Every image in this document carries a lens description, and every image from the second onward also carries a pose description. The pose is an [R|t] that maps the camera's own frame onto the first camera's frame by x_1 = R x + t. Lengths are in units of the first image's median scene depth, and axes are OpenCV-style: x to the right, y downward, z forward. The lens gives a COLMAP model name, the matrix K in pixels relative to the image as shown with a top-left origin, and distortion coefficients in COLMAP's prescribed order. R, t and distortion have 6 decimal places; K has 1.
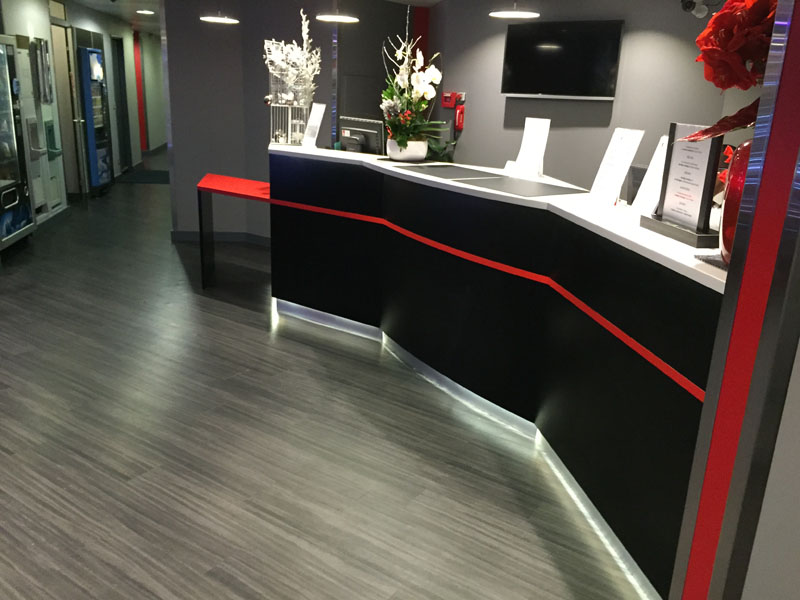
lens RADIAL K [[686.8, 0, 402.8], [0, 686.8, 299.3], [0, 0, 1]] dist [0.086996, -0.103473]
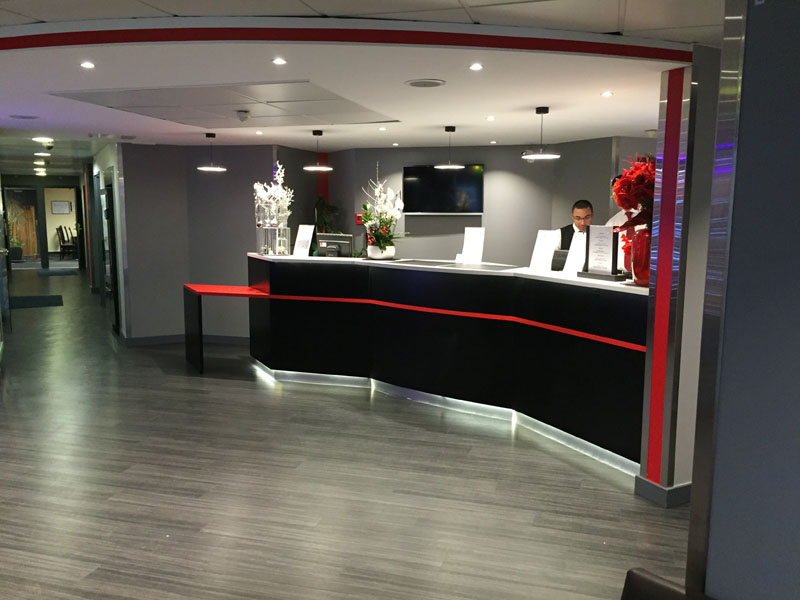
lens RADIAL K [[683.0, 0, 400.0], [0, 683.0, 300.0], [0, 0, 1]] dist [0.087978, -0.099088]
pose [[0.946316, -0.079798, 0.313239, -0.435871], [0.128138, 0.982265, -0.136880, 0.093409], [-0.296761, 0.169669, 0.939758, -0.386618]]
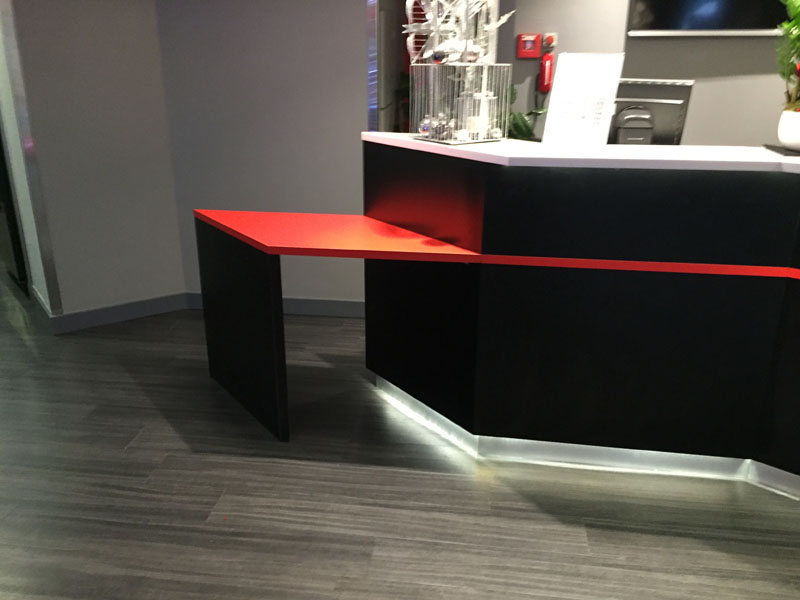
lens RADIAL K [[683.0, 0, 400.0], [0, 683.0, 300.0], [0, 0, 1]] dist [0.087978, -0.099088]
pose [[0.886988, -0.191111, 0.420391, -0.537902], [0.165267, 0.981422, 0.097459, -0.201339], [-0.431207, -0.016968, 0.902094, 0.676671]]
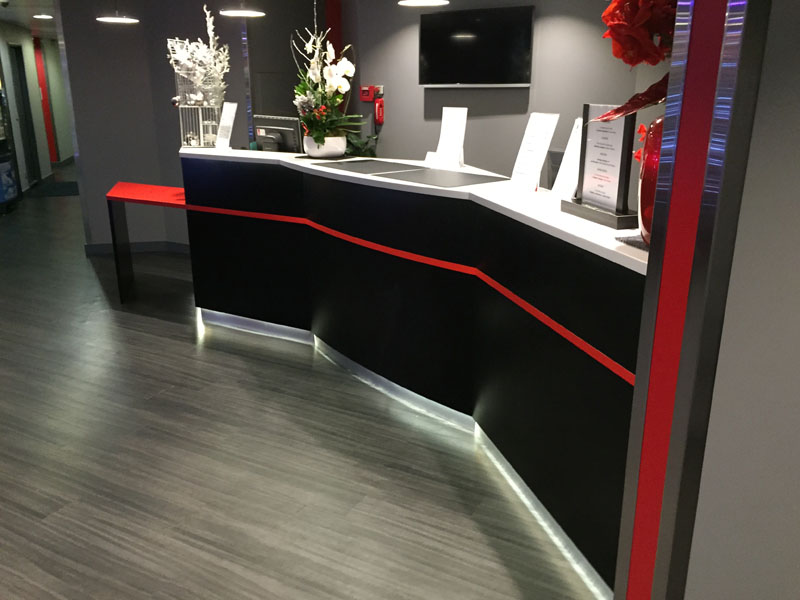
lens RADIAL K [[683.0, 0, 400.0], [0, 683.0, 300.0], [0, 0, 1]] dist [0.087978, -0.099088]
pose [[0.993776, -0.072272, 0.084776, 0.013761], [0.071631, 0.997375, 0.010586, -0.003476], [-0.085318, -0.004447, 0.996344, 0.027733]]
